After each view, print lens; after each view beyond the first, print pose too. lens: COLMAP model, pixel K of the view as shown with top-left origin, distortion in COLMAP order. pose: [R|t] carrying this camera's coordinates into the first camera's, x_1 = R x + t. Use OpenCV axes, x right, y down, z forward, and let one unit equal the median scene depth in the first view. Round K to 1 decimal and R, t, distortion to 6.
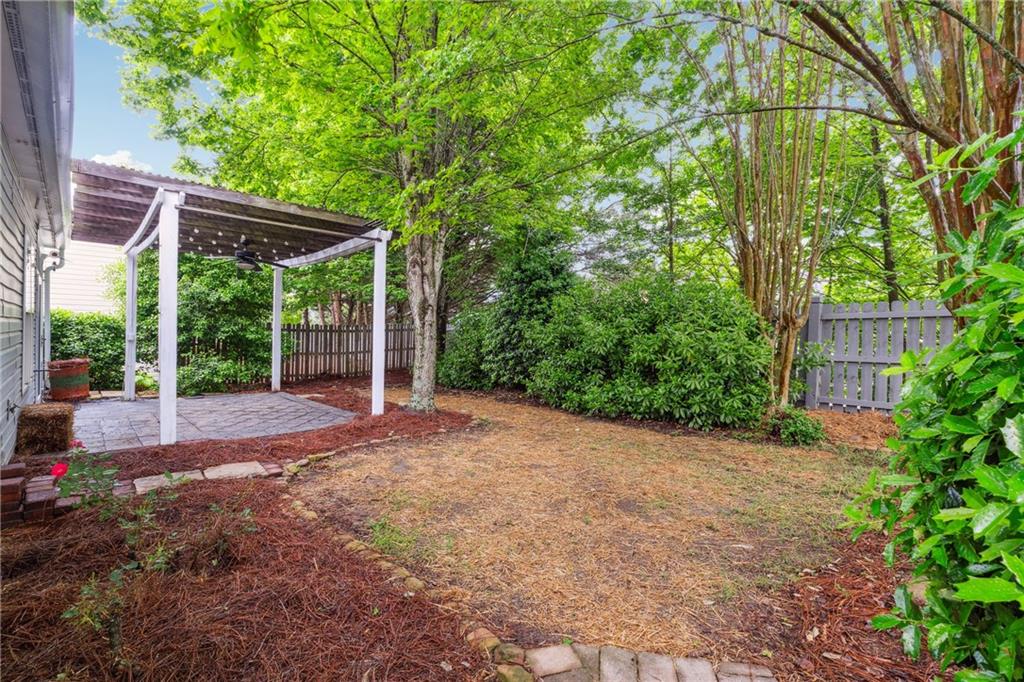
lens RADIAL K [[434.8, 0, 513.5], [0, 434.8, 329.7], [0, 0, 1]] dist [-0.004518, -0.000141]
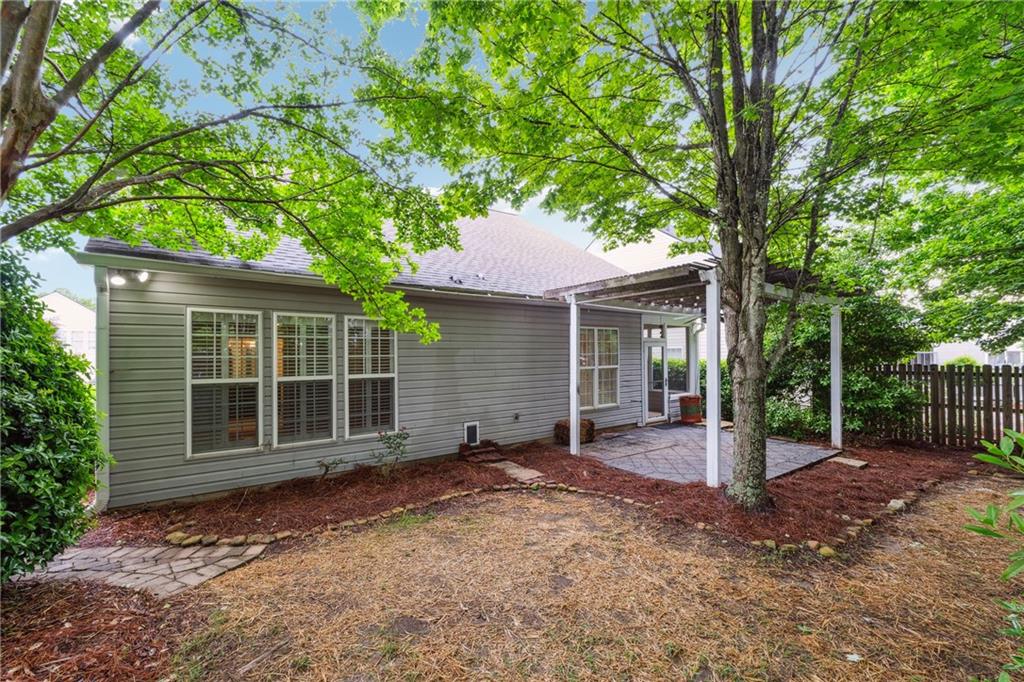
lens RADIAL K [[437.9, 0, 511.4], [0, 437.9, 355.7], [0, 0, 1]] dist [-0.000478, -0.000039]
pose [[-0.147452, -0.015003, -0.988955, 0.909919], [0.011672, 0.999789, -0.016908, -0.077256], [0.989000, -0.014036, -0.147245, 1.130693]]
